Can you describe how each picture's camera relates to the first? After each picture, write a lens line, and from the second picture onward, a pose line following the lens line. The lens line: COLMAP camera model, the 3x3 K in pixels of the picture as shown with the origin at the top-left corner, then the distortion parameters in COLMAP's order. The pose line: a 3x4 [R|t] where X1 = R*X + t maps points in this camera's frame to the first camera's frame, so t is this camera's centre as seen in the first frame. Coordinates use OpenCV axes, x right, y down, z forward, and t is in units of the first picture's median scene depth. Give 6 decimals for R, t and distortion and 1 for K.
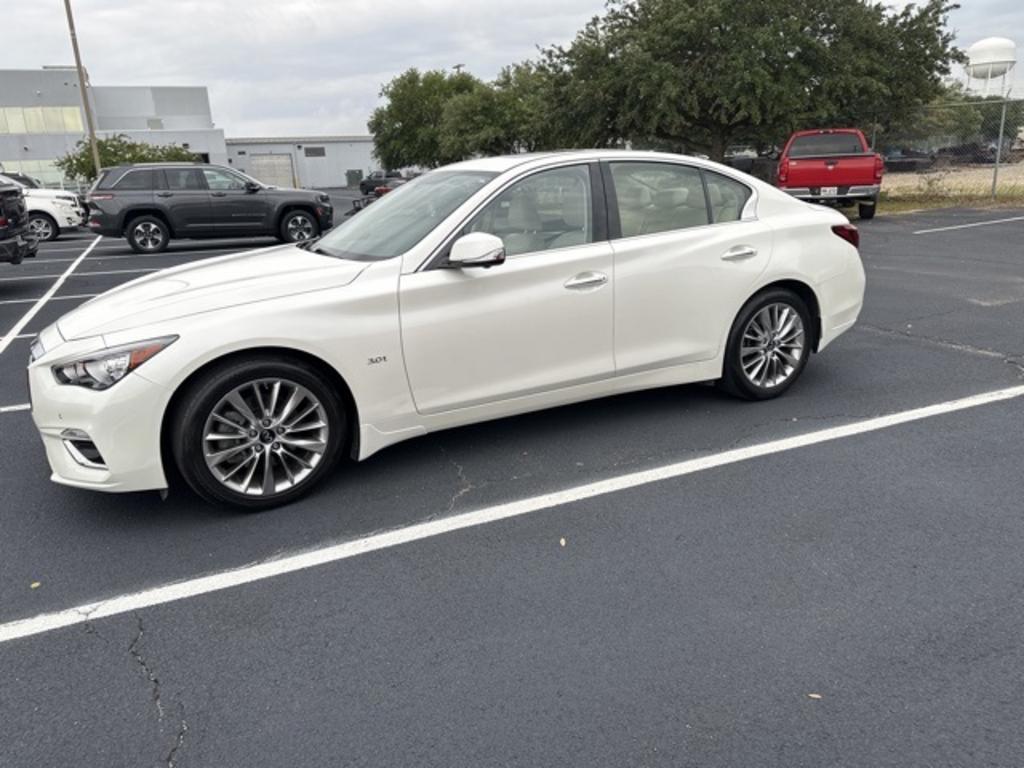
lens RADIAL K [[736.5, 0, 505.3], [0, 736.5, 382.7], [0, 0, 1]] dist [0.053979, -0.058232]
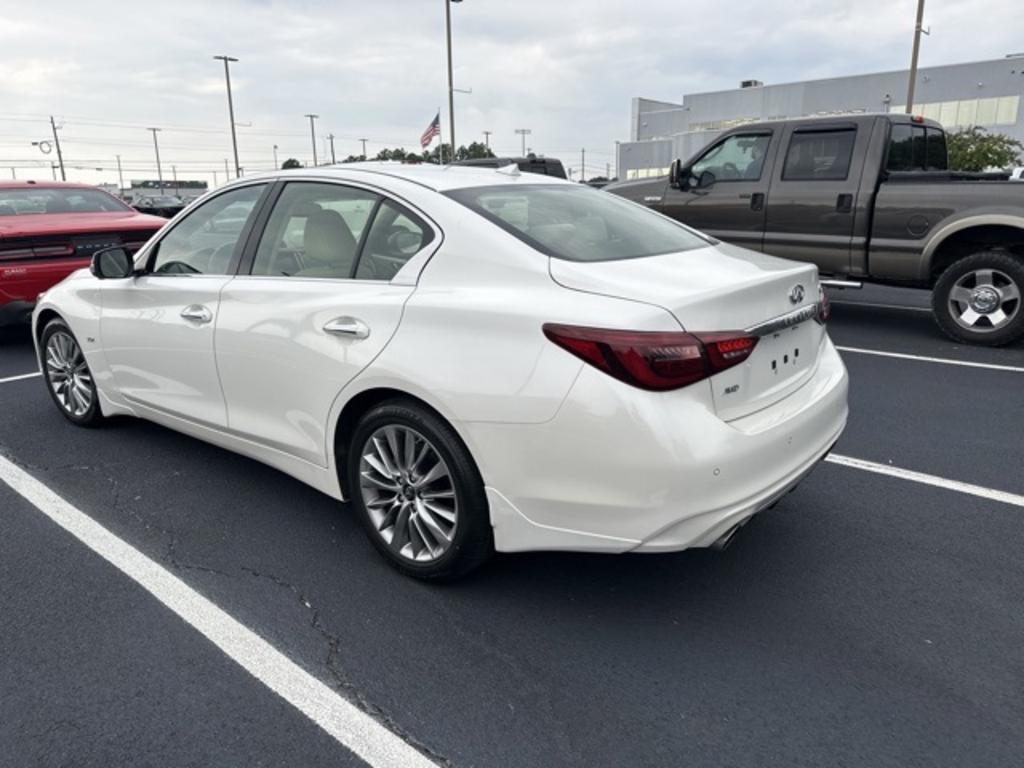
lens RADIAL K [[736.5, 0, 509.7], [0, 736.5, 392.7], [0, 0, 1]] dist [0.053979, -0.058232]
pose [[0.394873, 0.274309, -0.876830, 0.260887], [-0.254239, 0.949742, 0.182625, -0.075165], [0.882858, 0.150811, 0.444768, 0.230650]]
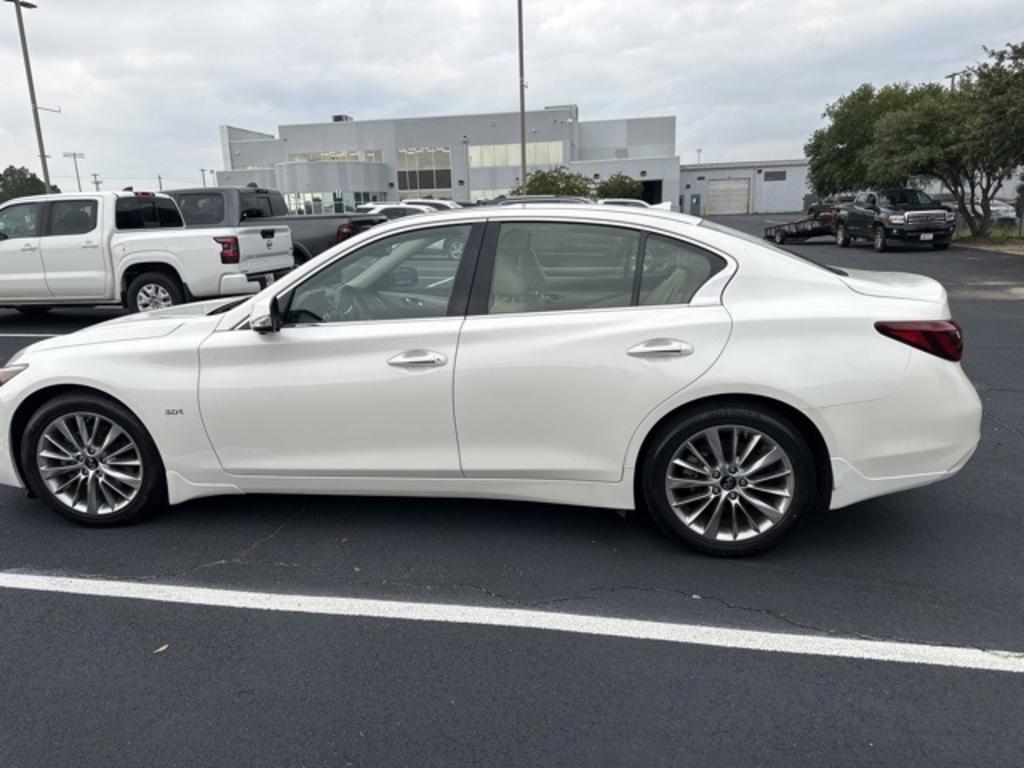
lens RADIAL K [[736.5, 0, 505.3], [0, 736.5, 385.5], [0, 0, 1]] dist [0.053979, -0.058232]
pose [[0.812734, 0.150930, -0.562746, 0.165448], [-0.164707, 0.985985, 0.026568, -0.036266], [0.558869, 0.071096, 0.826203, 0.085685]]
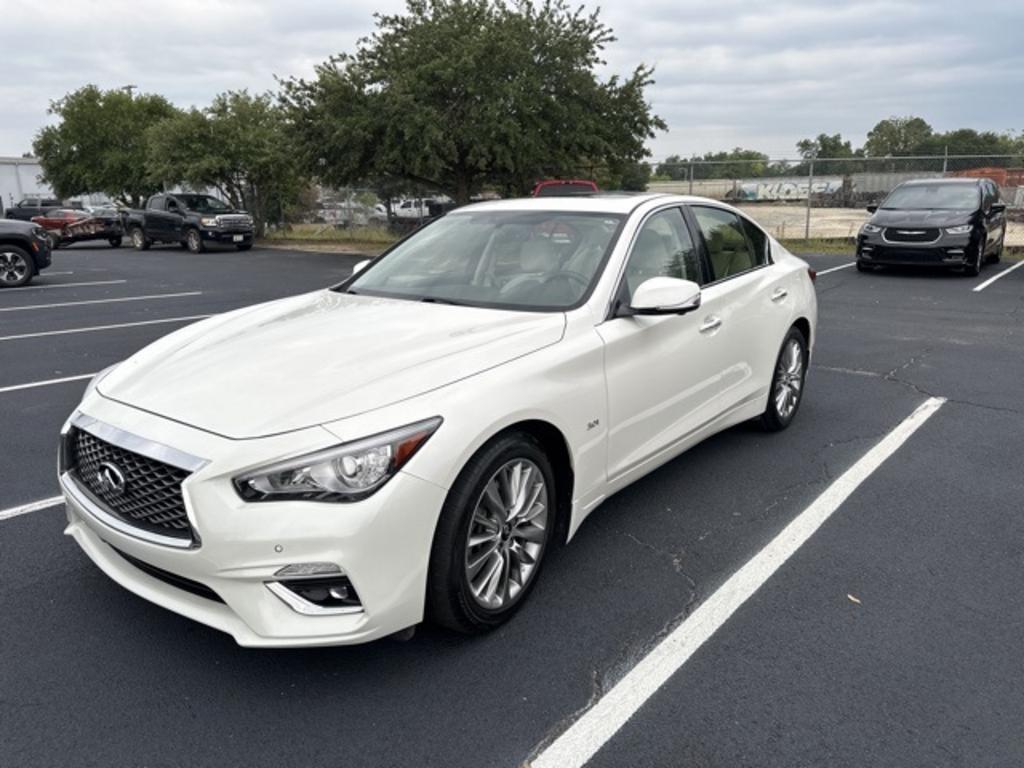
lens RADIAL K [[736.5, 0, 501.8], [0, 736.5, 385.2], [0, 0, 1]] dist [0.053979, -0.058232]
pose [[0.908083, -0.066869, 0.413418, -0.134023], [0.085889, 0.995923, -0.027570, -0.013388], [-0.409889, 0.060544, 0.910124, 0.055313]]
